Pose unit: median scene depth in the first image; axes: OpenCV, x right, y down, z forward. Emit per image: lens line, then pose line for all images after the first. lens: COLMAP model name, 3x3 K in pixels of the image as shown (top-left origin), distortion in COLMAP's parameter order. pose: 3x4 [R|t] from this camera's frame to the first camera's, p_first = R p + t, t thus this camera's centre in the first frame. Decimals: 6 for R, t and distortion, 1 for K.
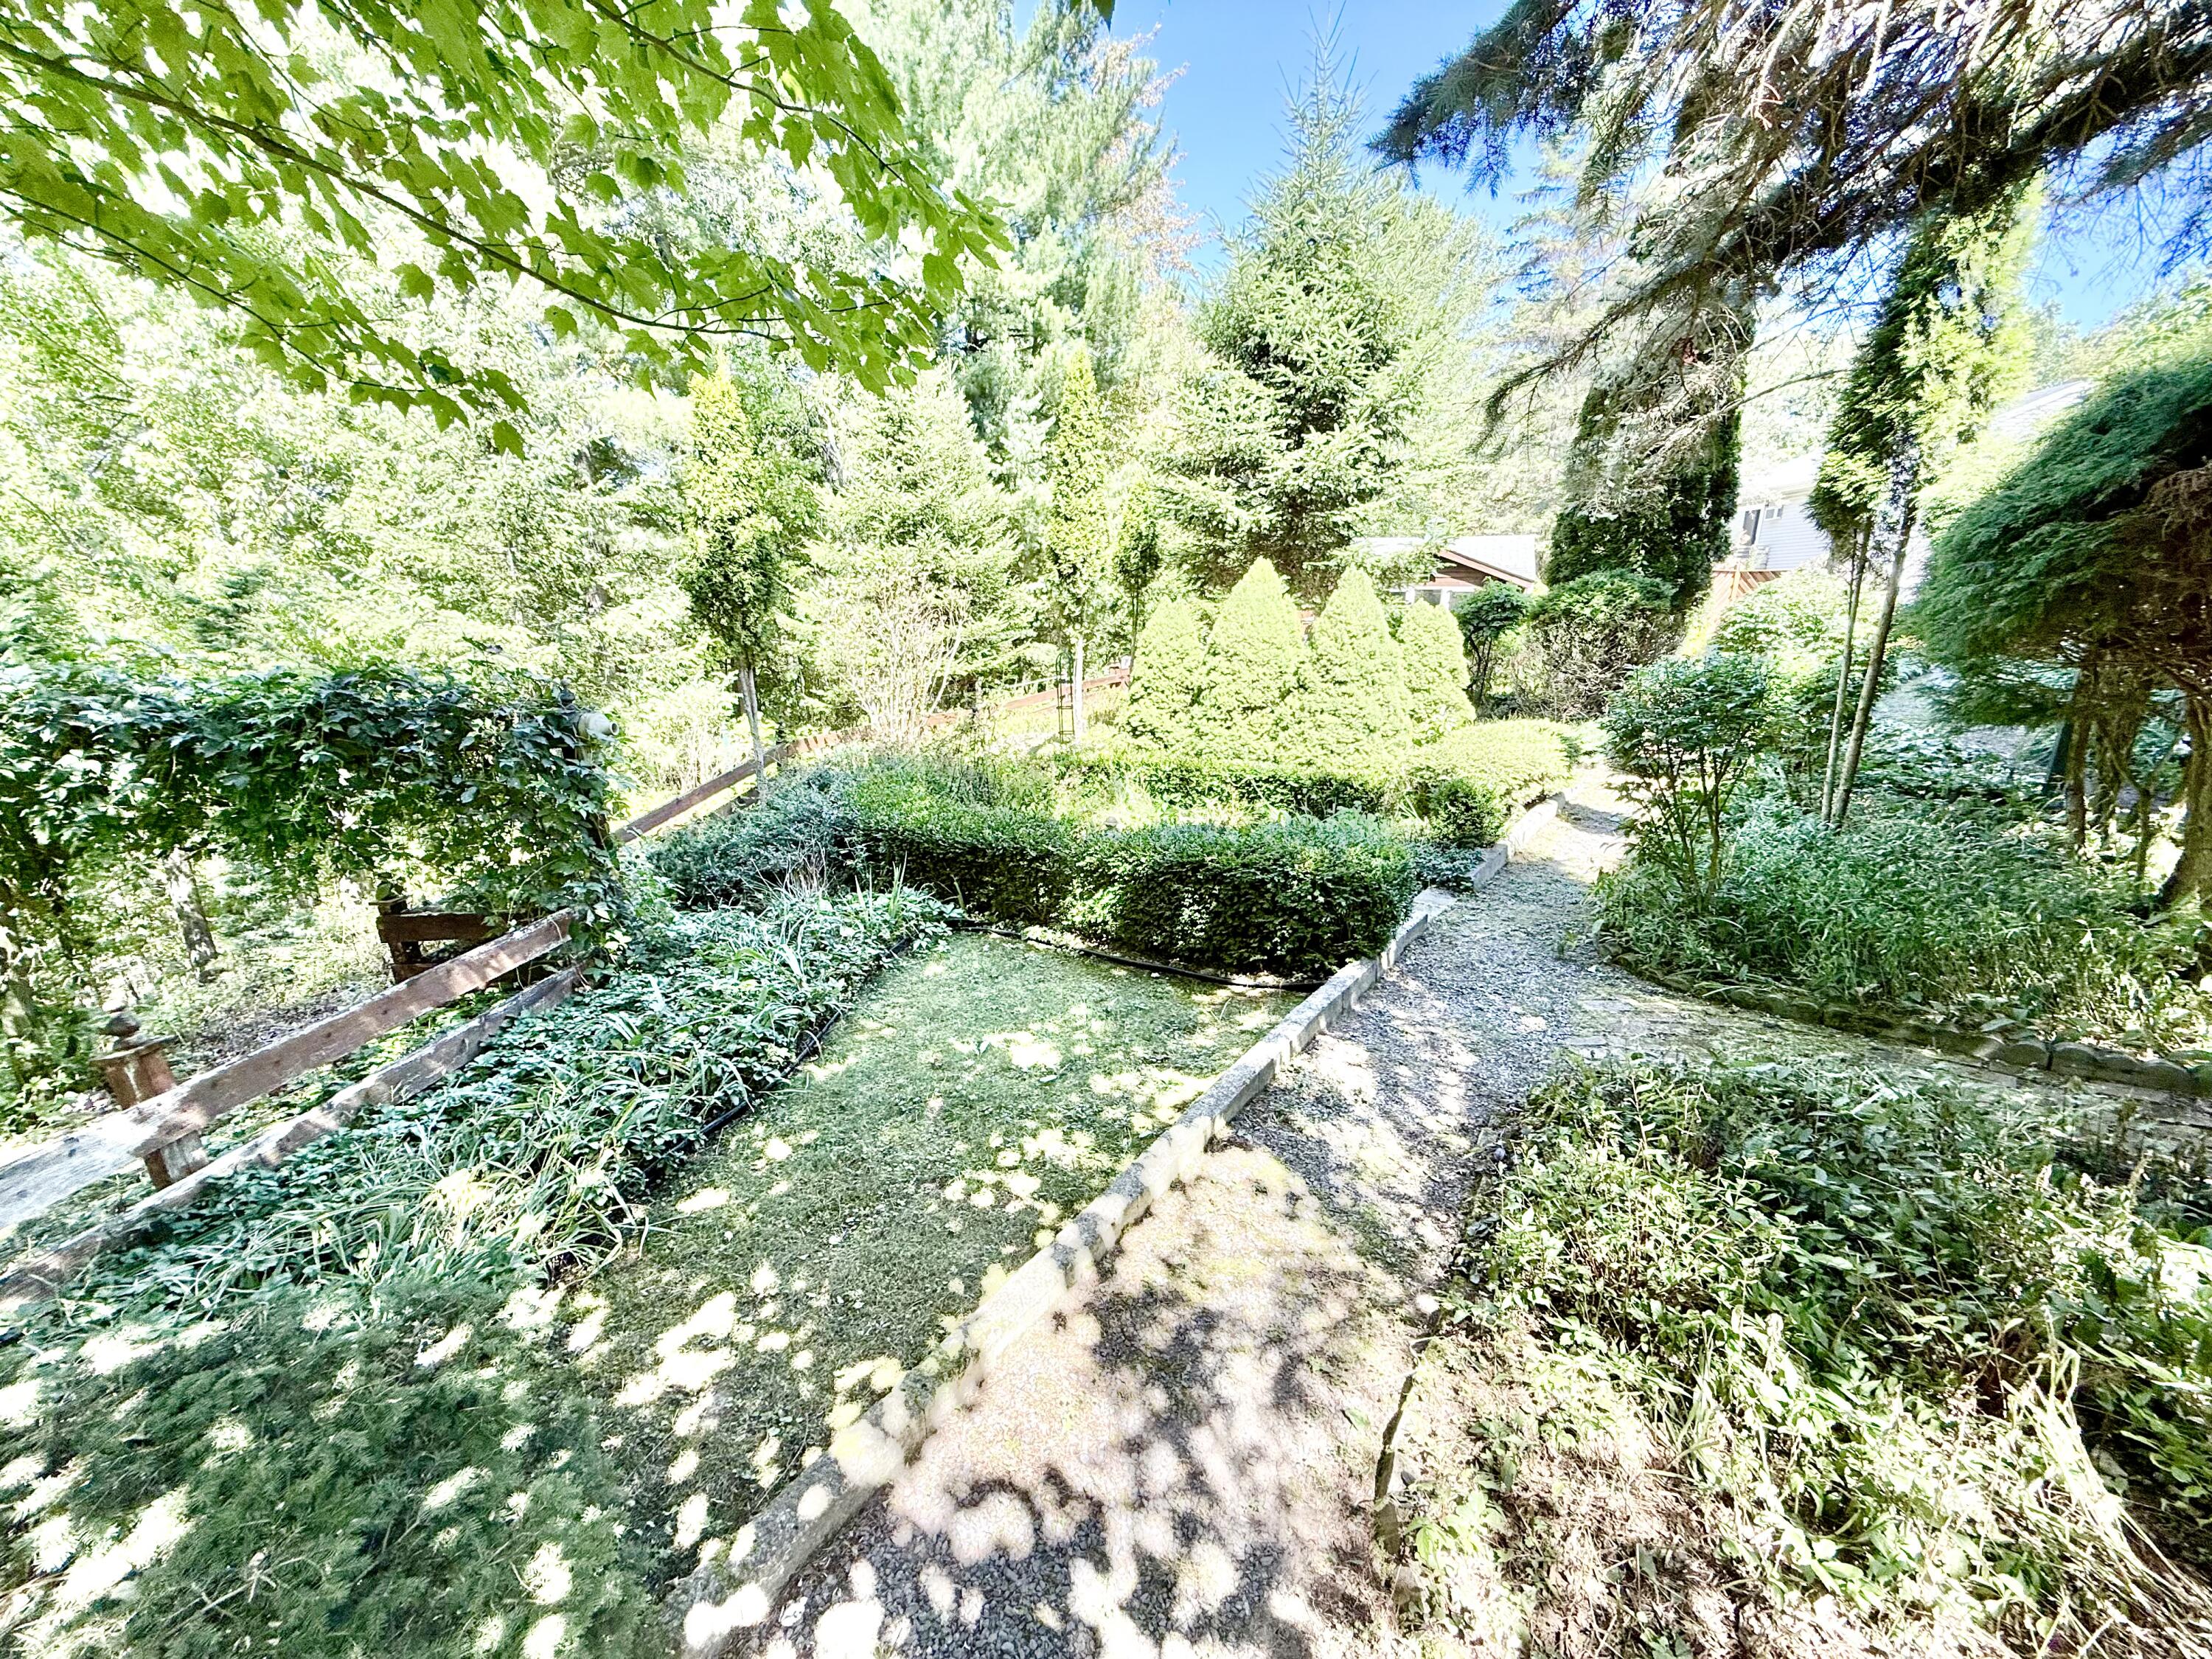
lens RADIAL K [[876.7, 0, 1107.0], [0, 876.7, 833.6], [0, 0, 1]] dist [-0.001729, -0.000081]
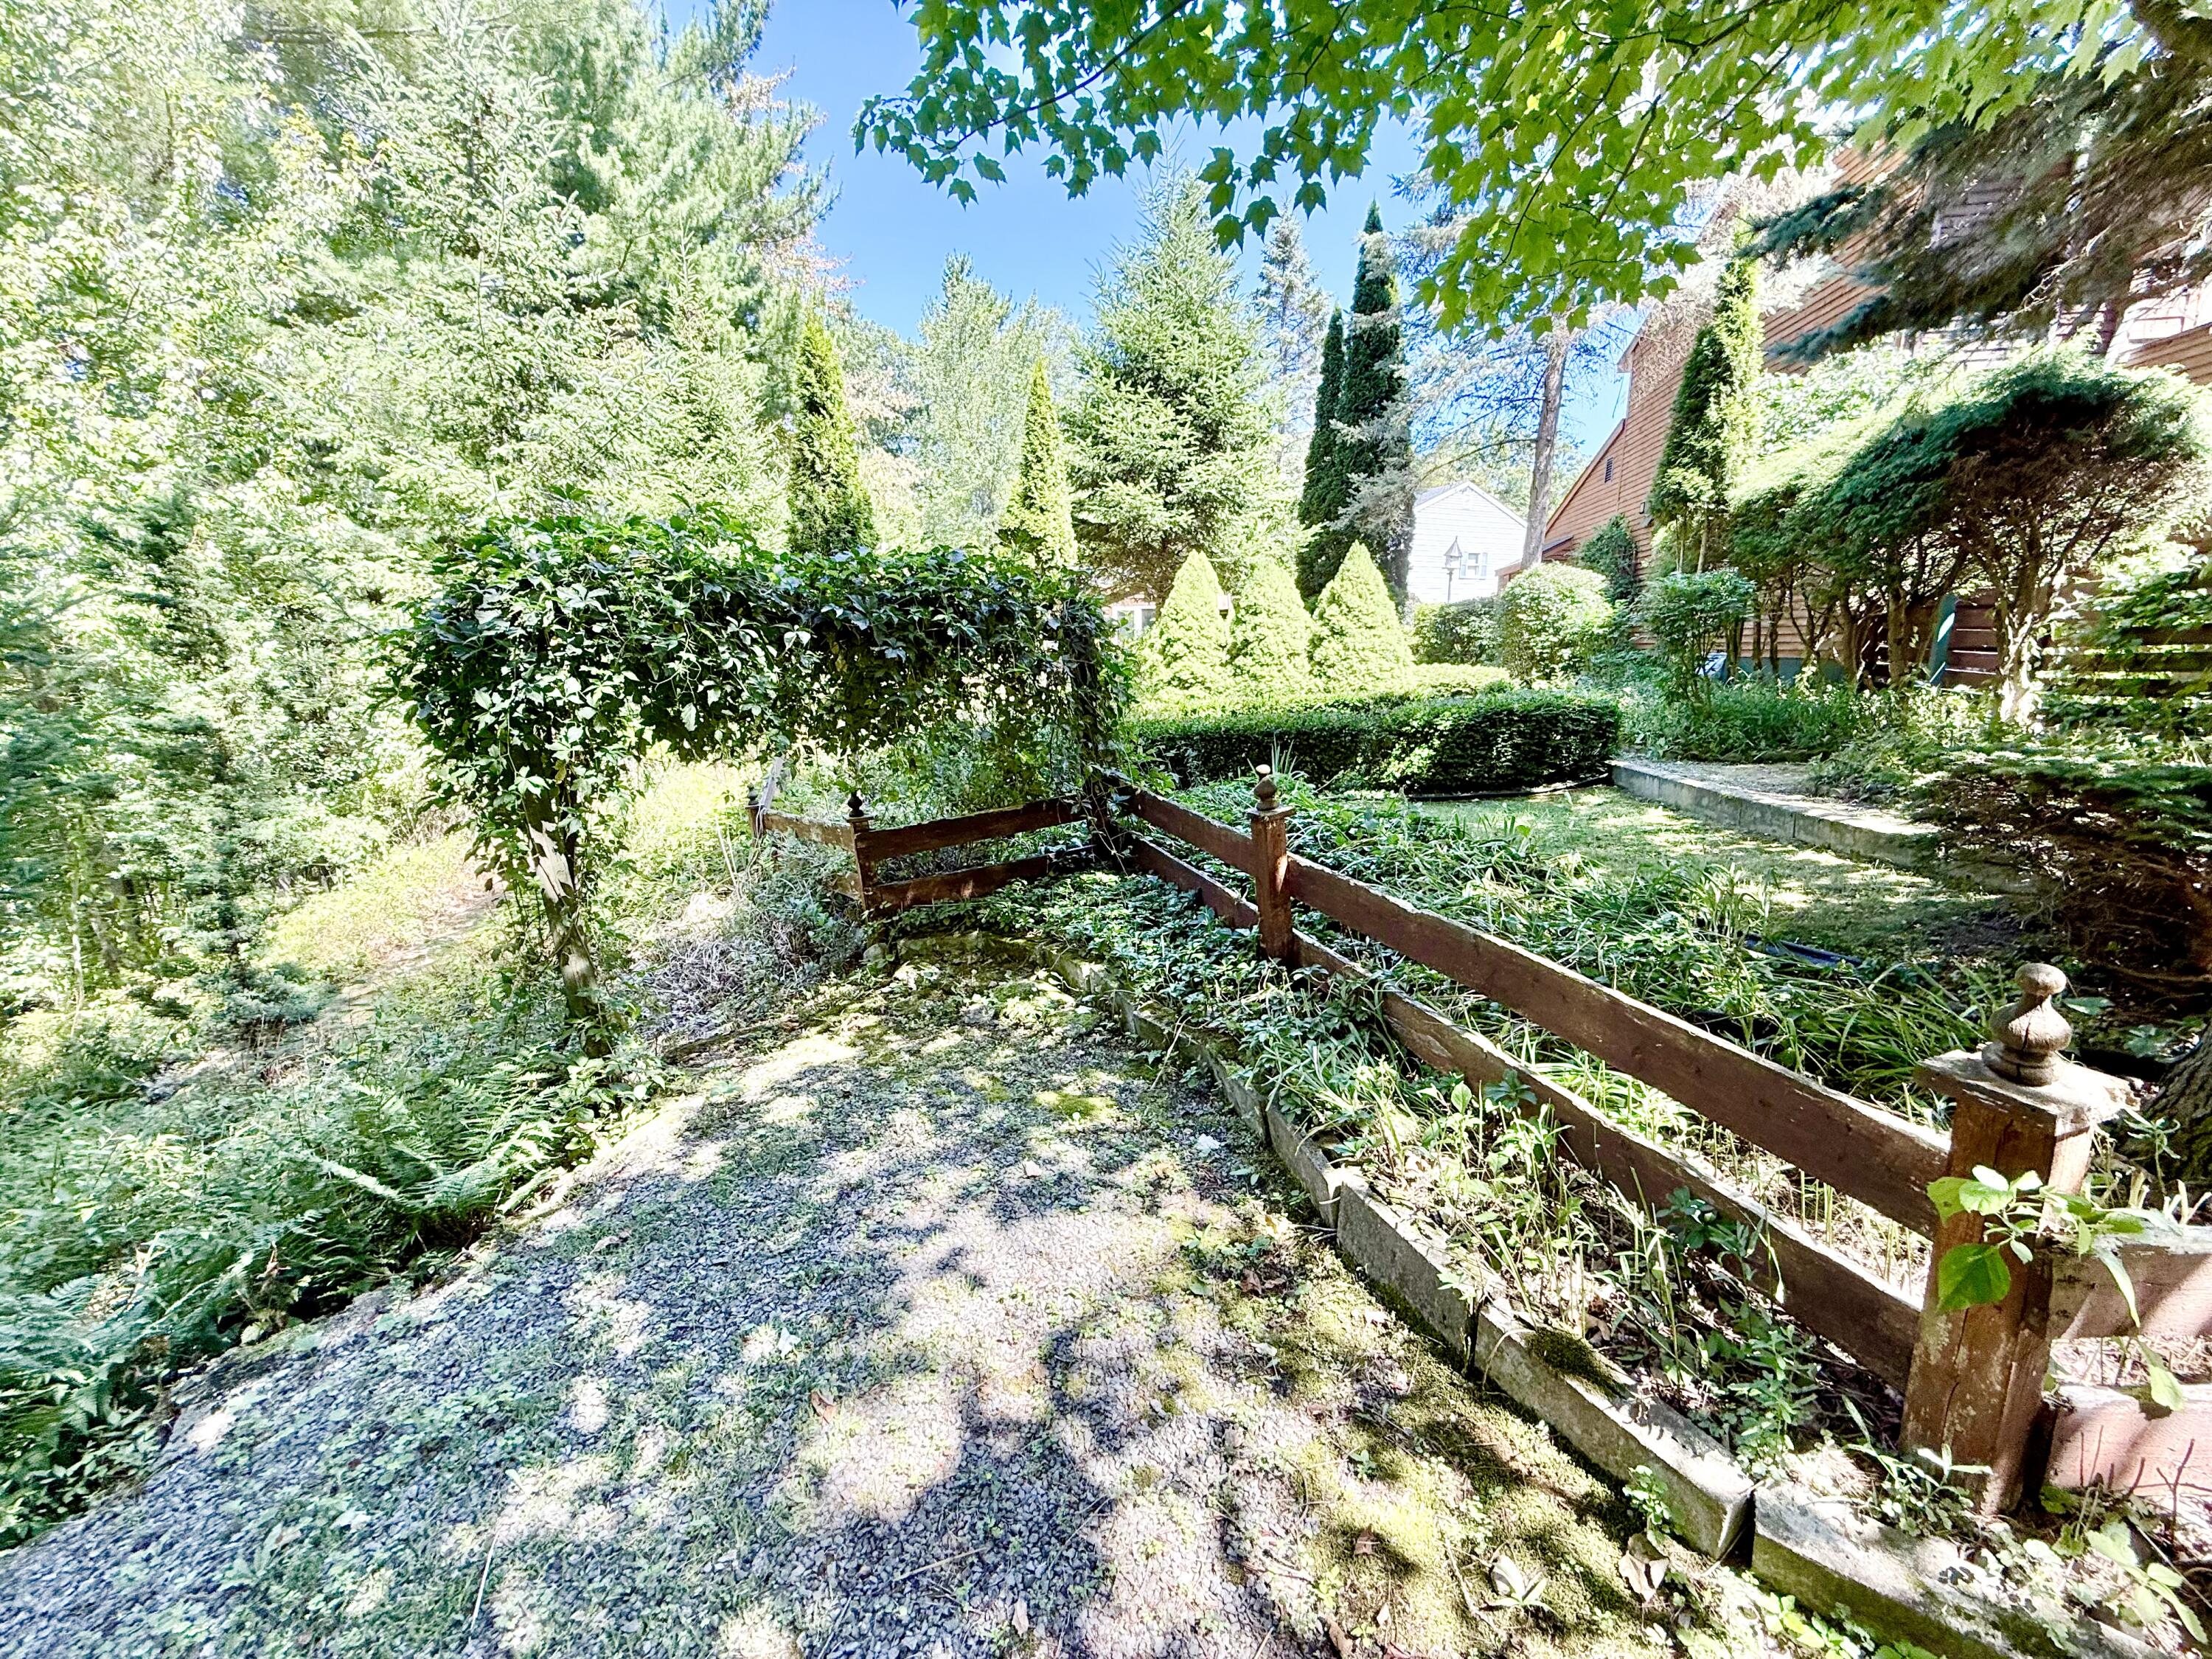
lens RADIAL K [[876.7, 0, 1108.2], [0, 876.7, 824.2], [0, 0, 1]] dist [-0.001729, -0.000081]
pose [[0.881952, -0.111056, 0.458069, -1.020001], [0.141117, 0.989482, -0.031809, 0.151968], [-0.449719, 0.092695, 0.888347, 0.045644]]
